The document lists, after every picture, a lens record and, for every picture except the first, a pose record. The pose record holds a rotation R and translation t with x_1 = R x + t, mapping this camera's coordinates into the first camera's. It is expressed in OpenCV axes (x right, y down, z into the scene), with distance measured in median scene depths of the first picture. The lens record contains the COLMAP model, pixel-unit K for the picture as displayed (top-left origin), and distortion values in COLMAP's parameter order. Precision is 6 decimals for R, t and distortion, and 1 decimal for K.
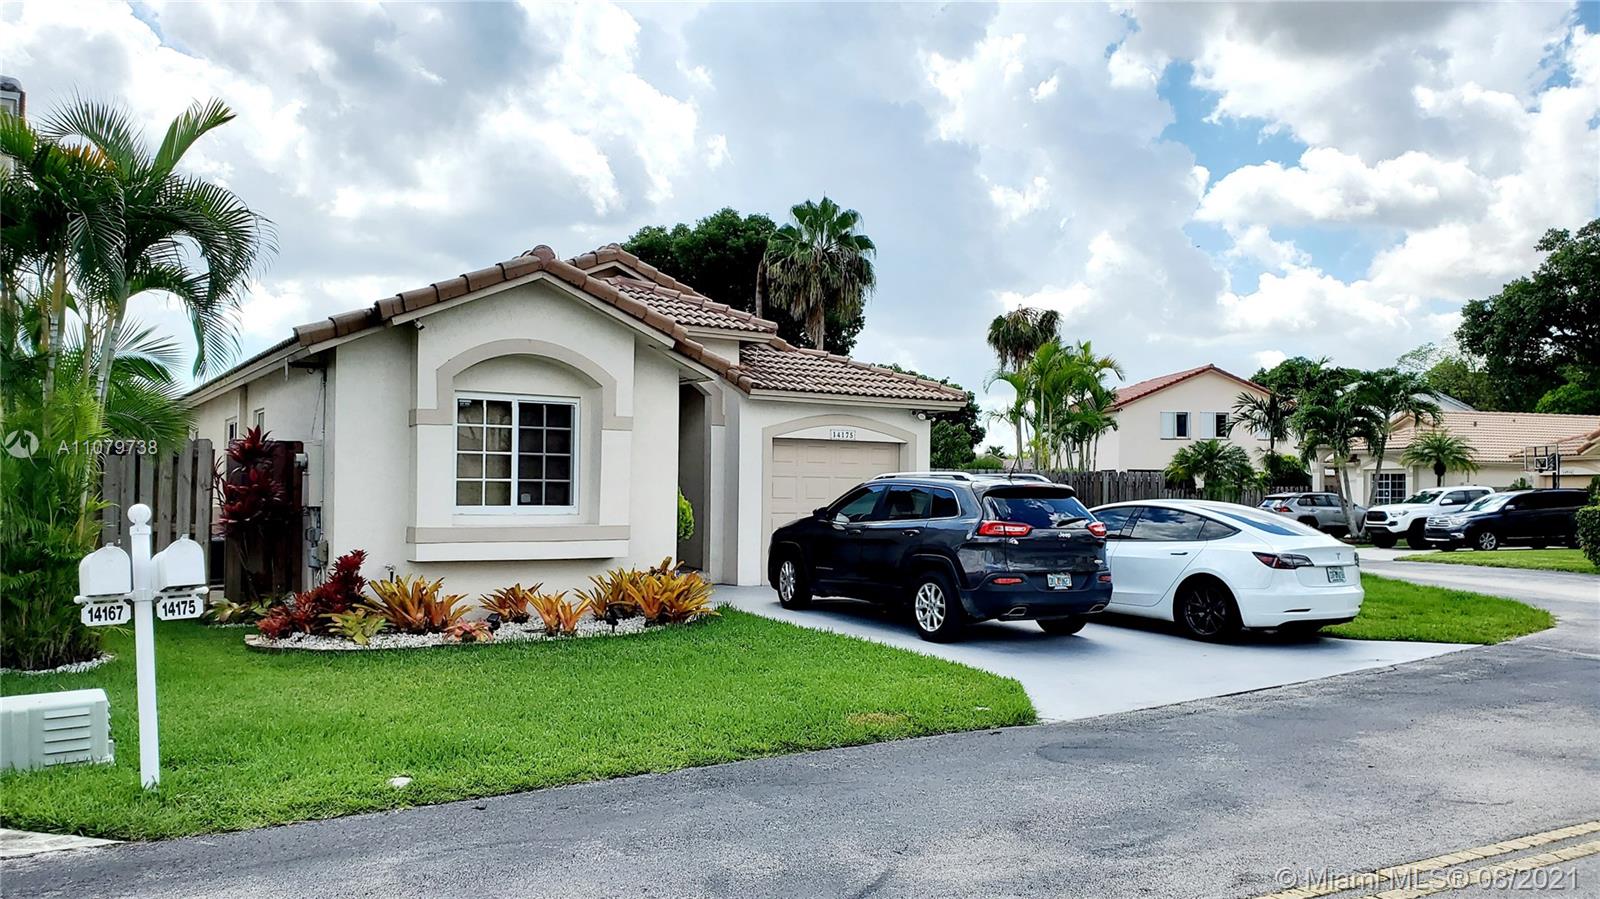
lens RADIAL K [[1230.9, 0, 794.2], [0, 1230.9, 455.2], [0, 0, 1]] dist [-0.006117, 0.012210]
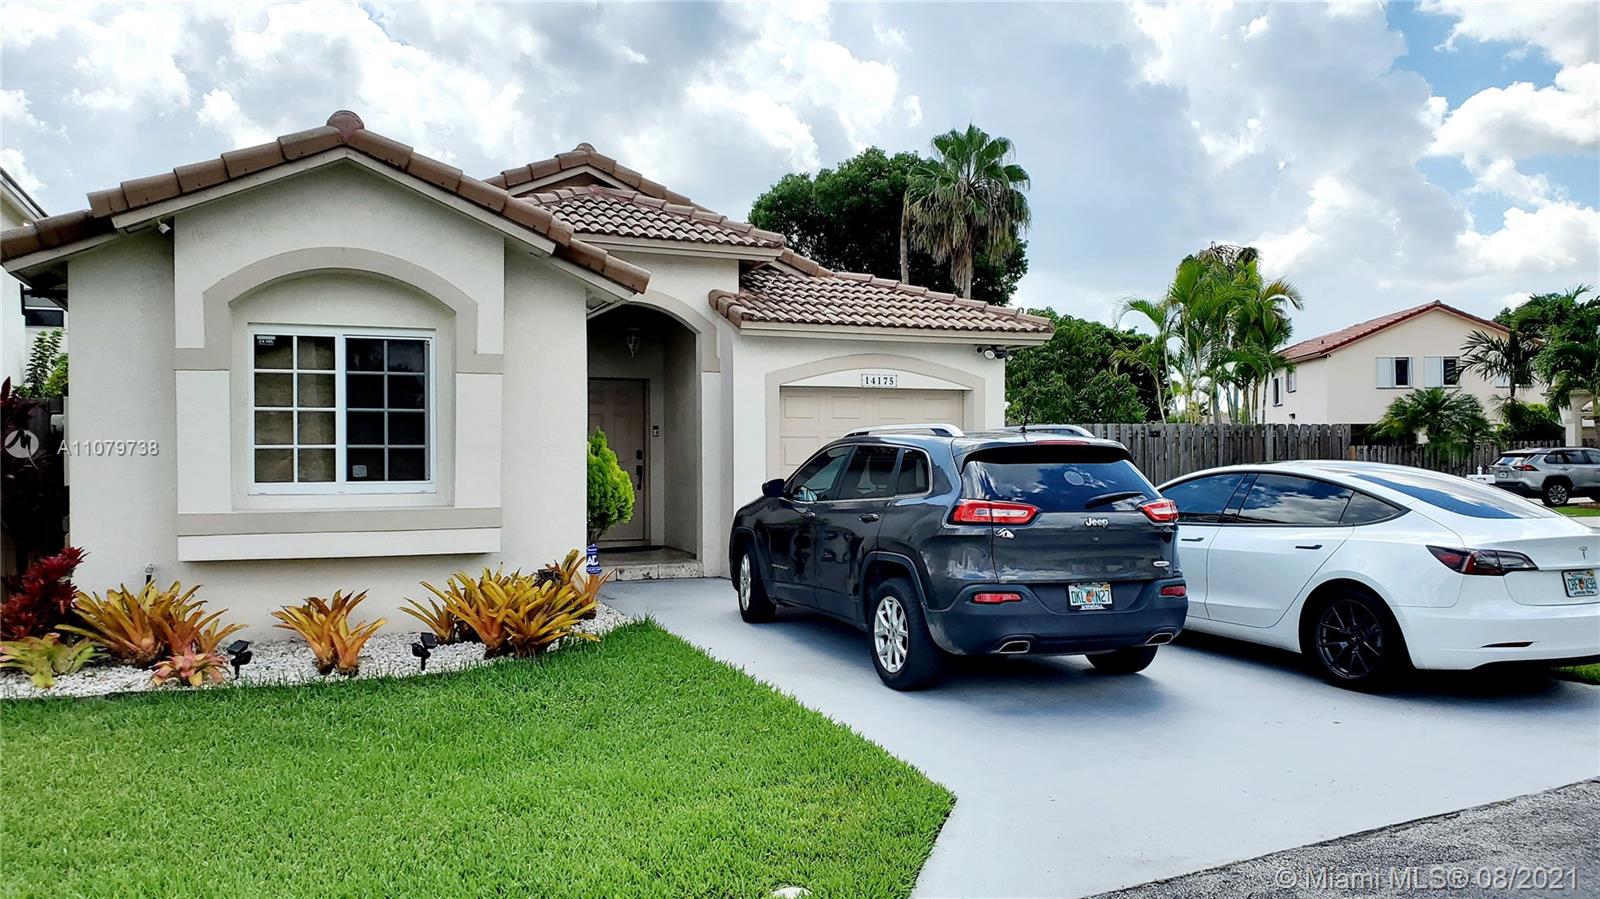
lens RADIAL K [[1230.9, 0, 807.7], [0, 1230.9, 440.0], [0, 0, 1]] dist [-0.006117, 0.012210]
pose [[0.987529, -0.016779, -0.156544, 0.110222], [0.019326, 0.999704, 0.014762, 0.007892], [0.156250, -0.017603, 0.987561, 0.235631]]
